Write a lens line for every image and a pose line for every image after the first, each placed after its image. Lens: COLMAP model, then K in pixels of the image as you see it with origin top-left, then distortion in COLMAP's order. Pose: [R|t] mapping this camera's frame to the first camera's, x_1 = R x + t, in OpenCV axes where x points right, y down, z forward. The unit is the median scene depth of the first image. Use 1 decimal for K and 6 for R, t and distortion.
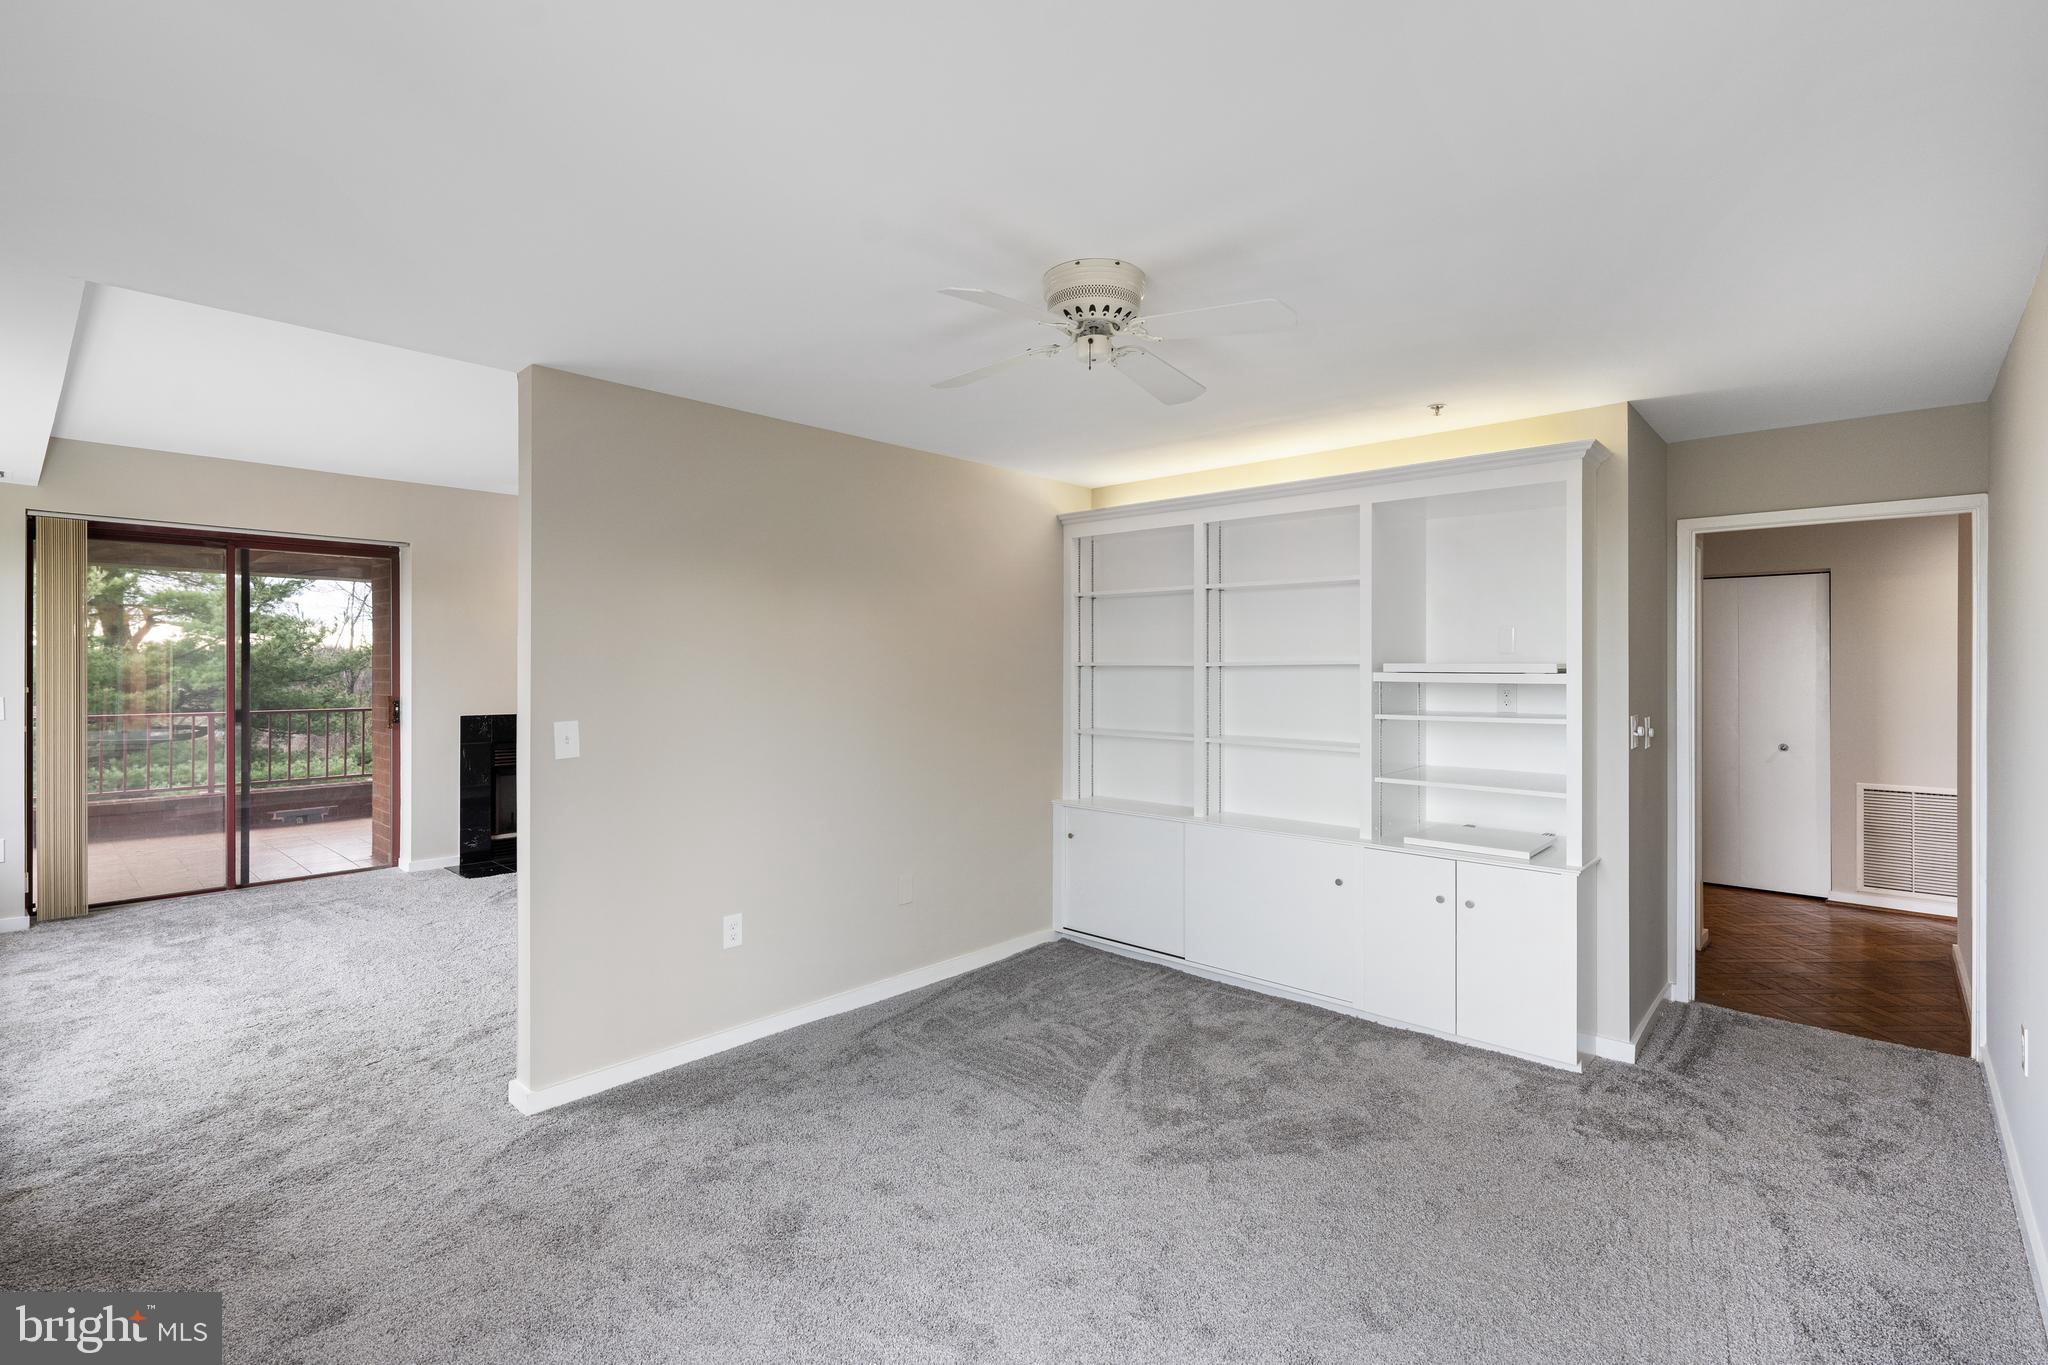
lens RADIAL K [[936.8, 0, 1048.2], [0, 936.8, 665.6], [0, 0, 1]] dist [0.004282, -0.000025]
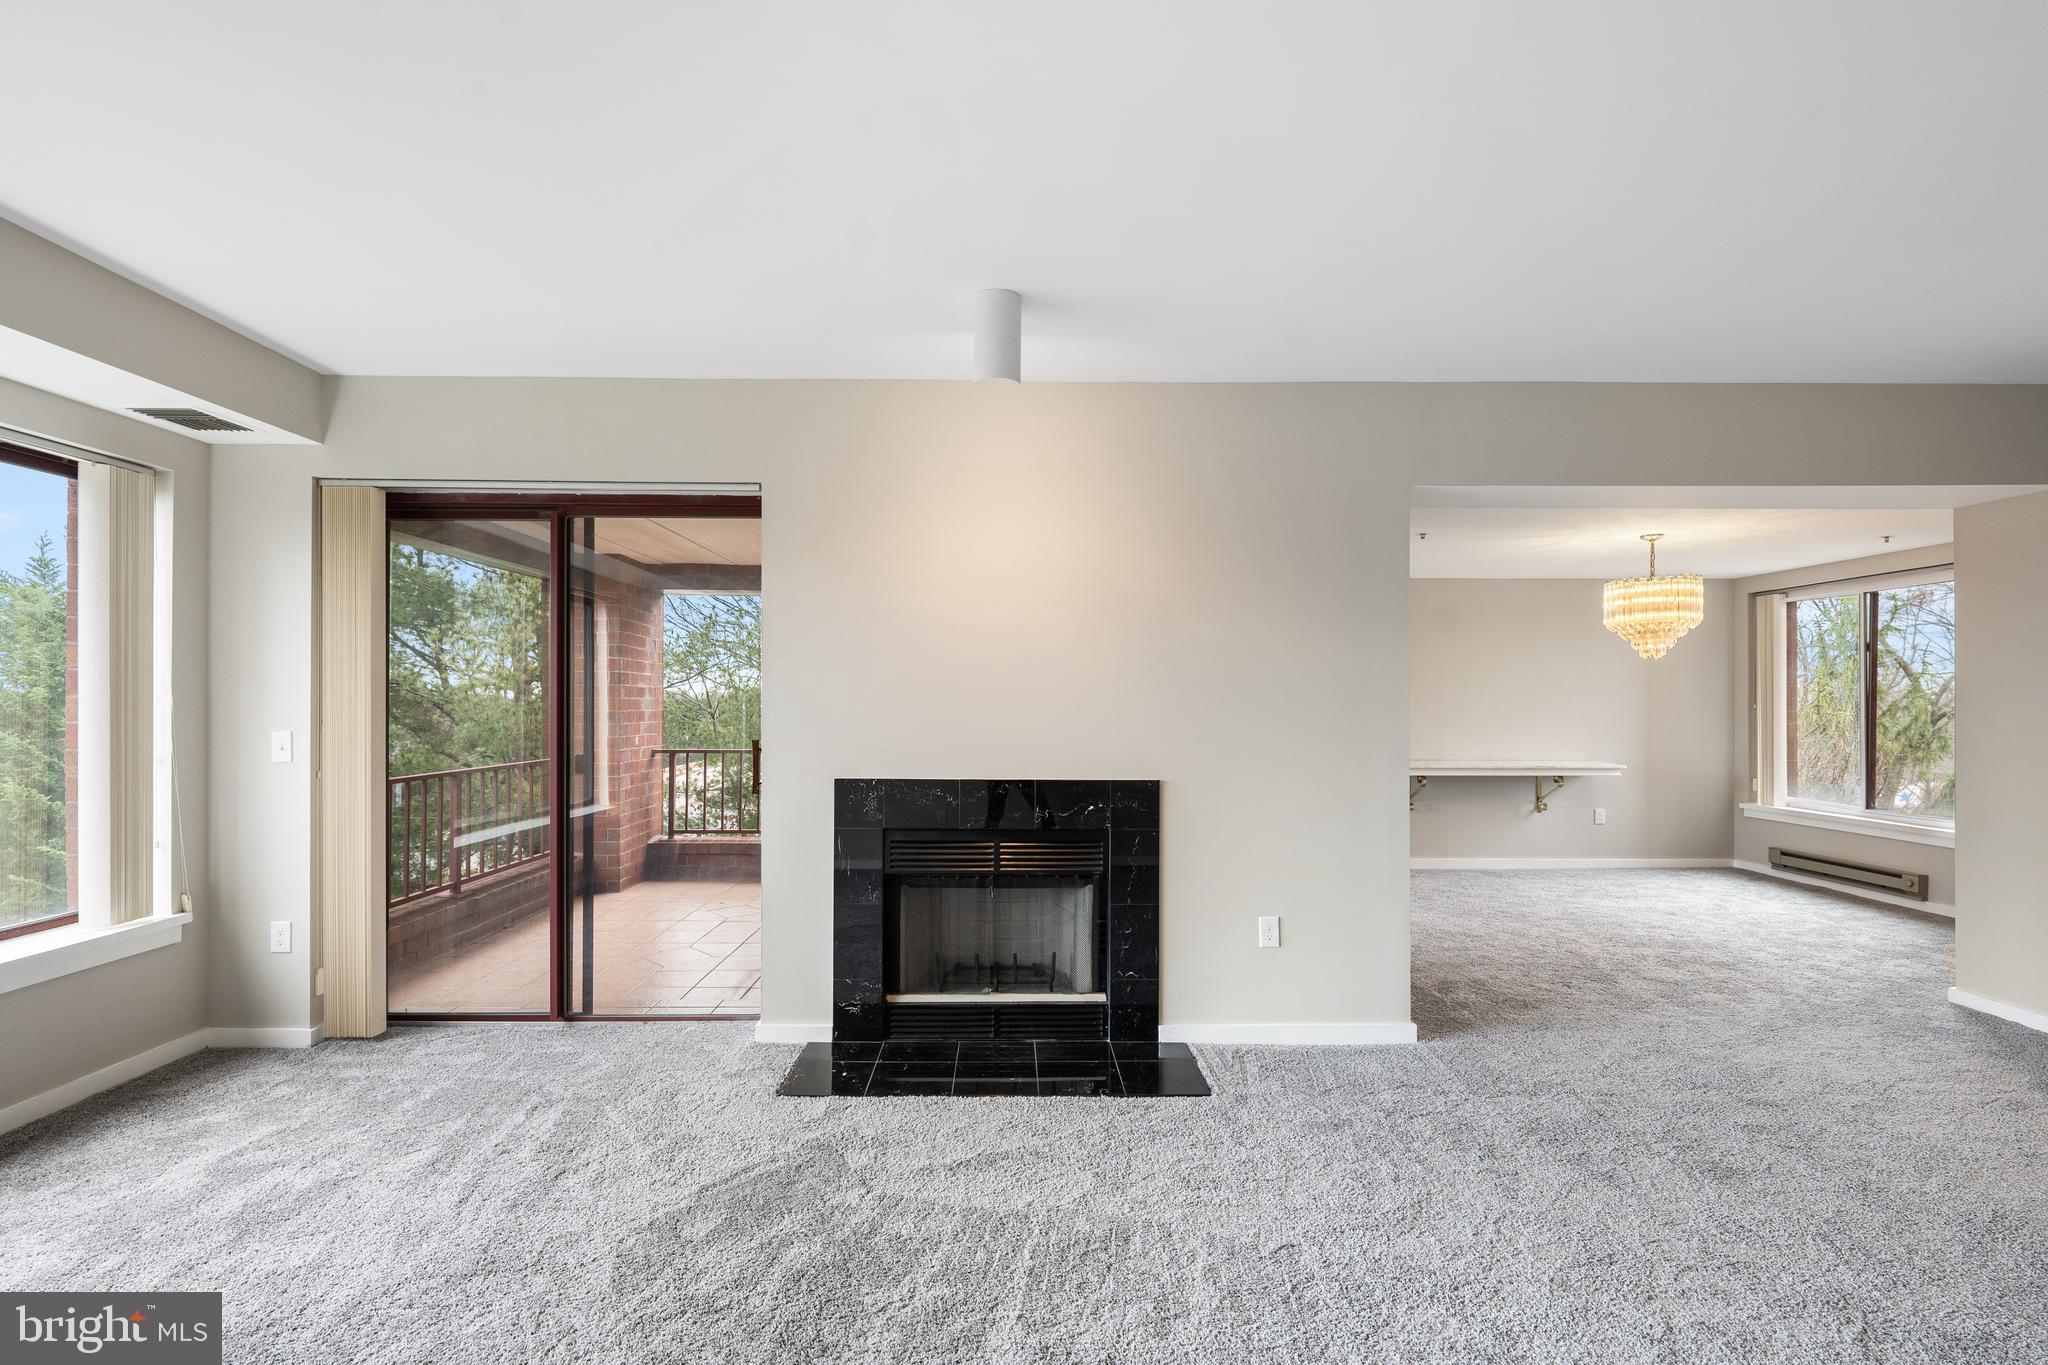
lens RADIAL K [[936.8, 0, 1026.4], [0, 936.8, 702.3], [0, 0, 1]] dist [0.004282, -0.000025]
pose [[0.689621, 0.002928, -0.724165, -0.110013], [-0.003124, 0.999995, 0.001068, 0.004983], [0.724164, 0.001526, 0.689626, 0.565525]]
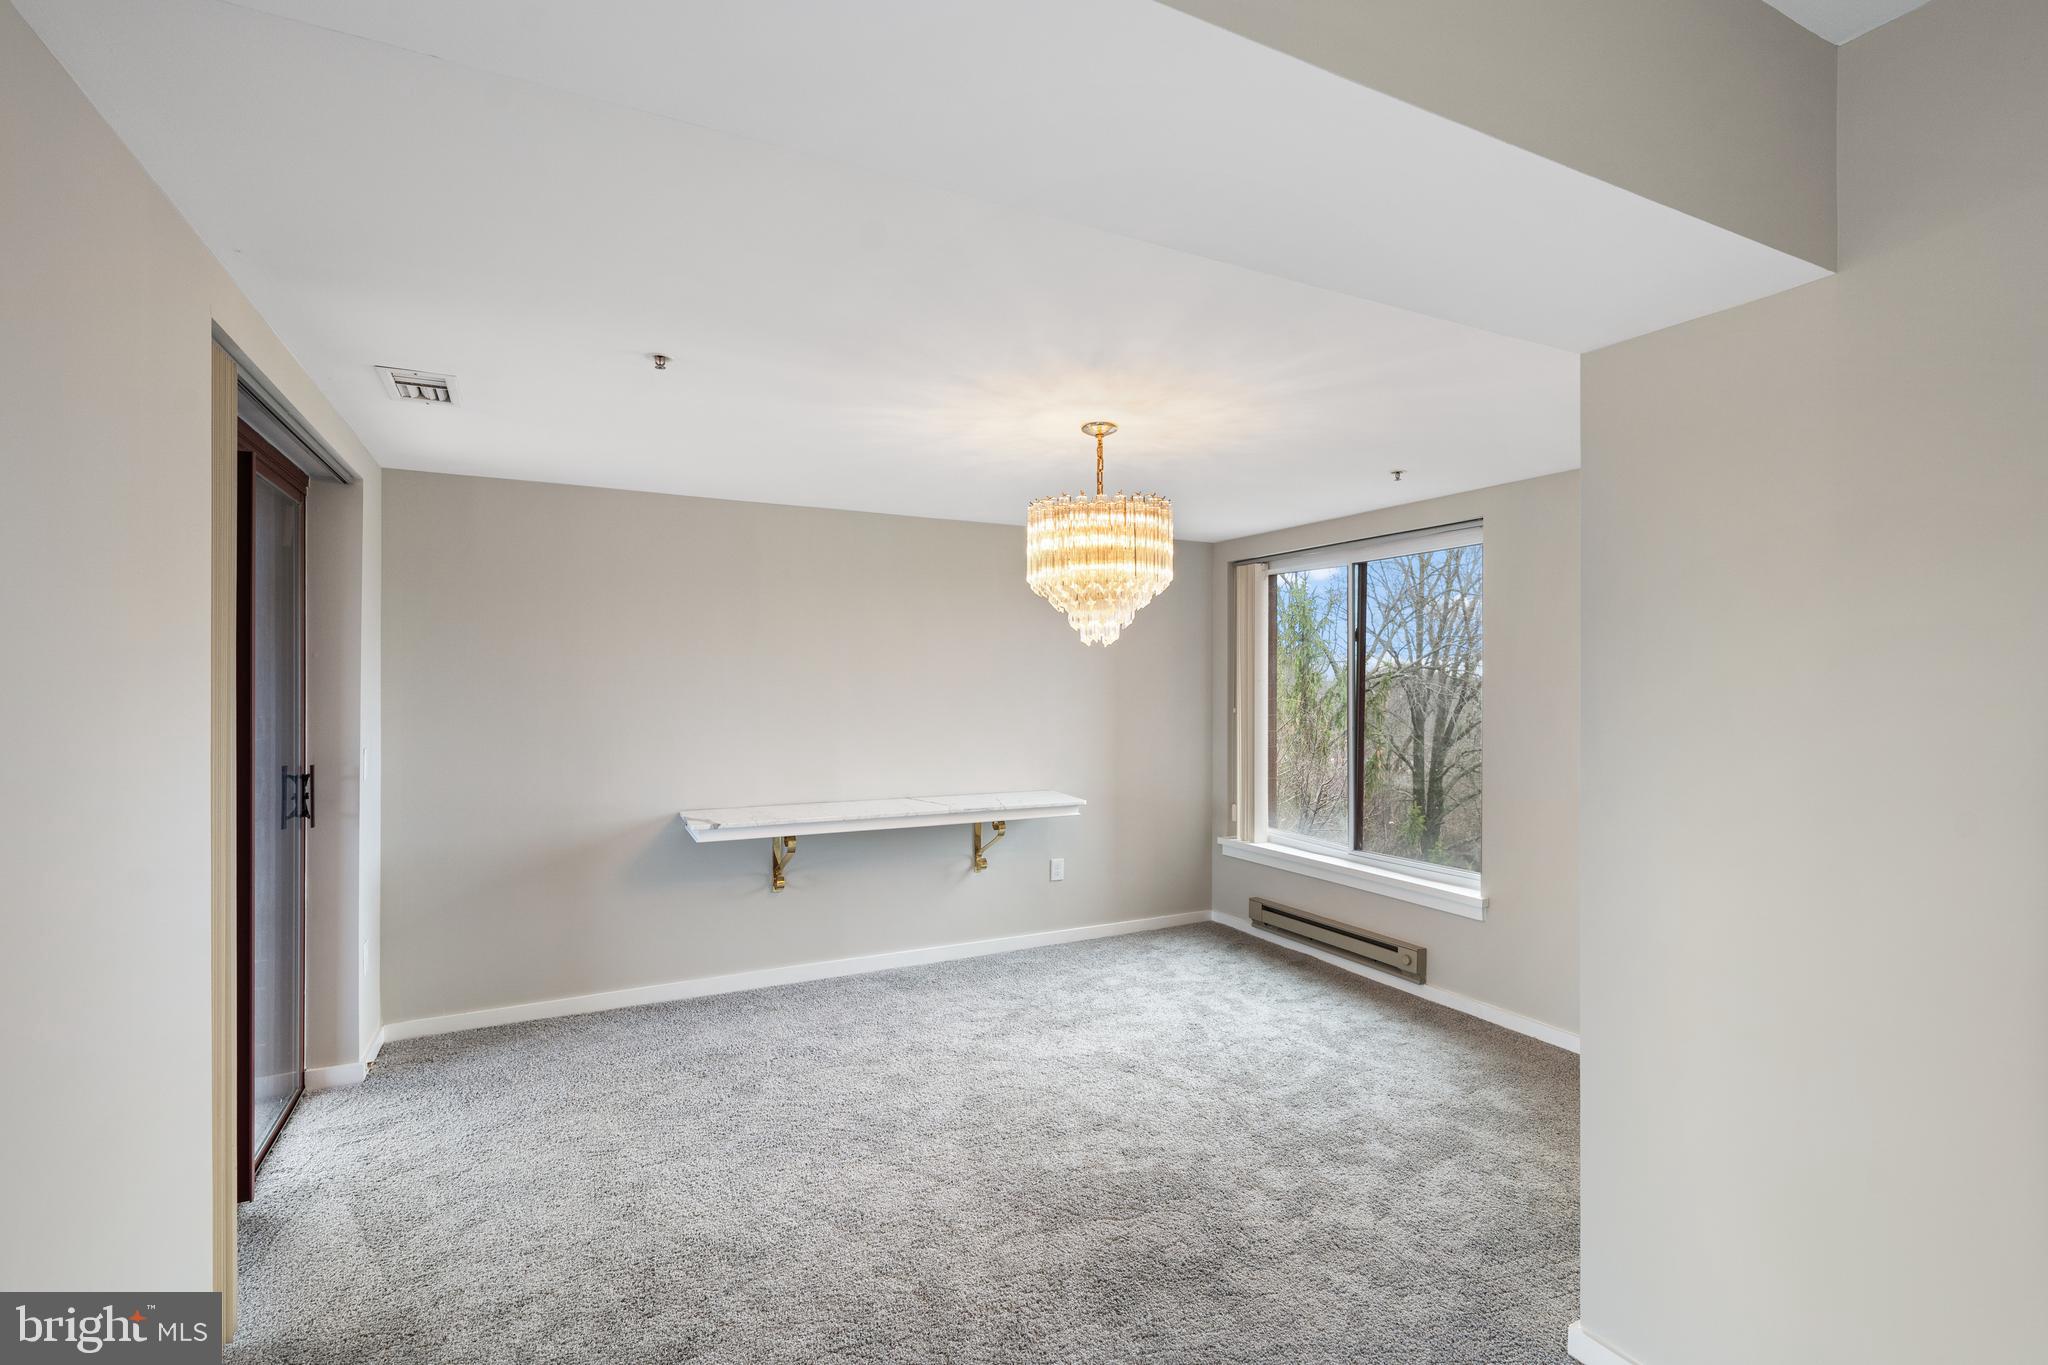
lens RADIAL K [[936.8, 0, 1031.5], [0, 936.8, 682.9], [0, 0, 1]] dist [0.004282, -0.000025]
pose [[0.939067, 0.003330, -0.343718, -0.186793], [-0.004638, 0.999985, -0.002985, -0.011282], [0.343703, 0.004397, 0.939068, 1.013478]]
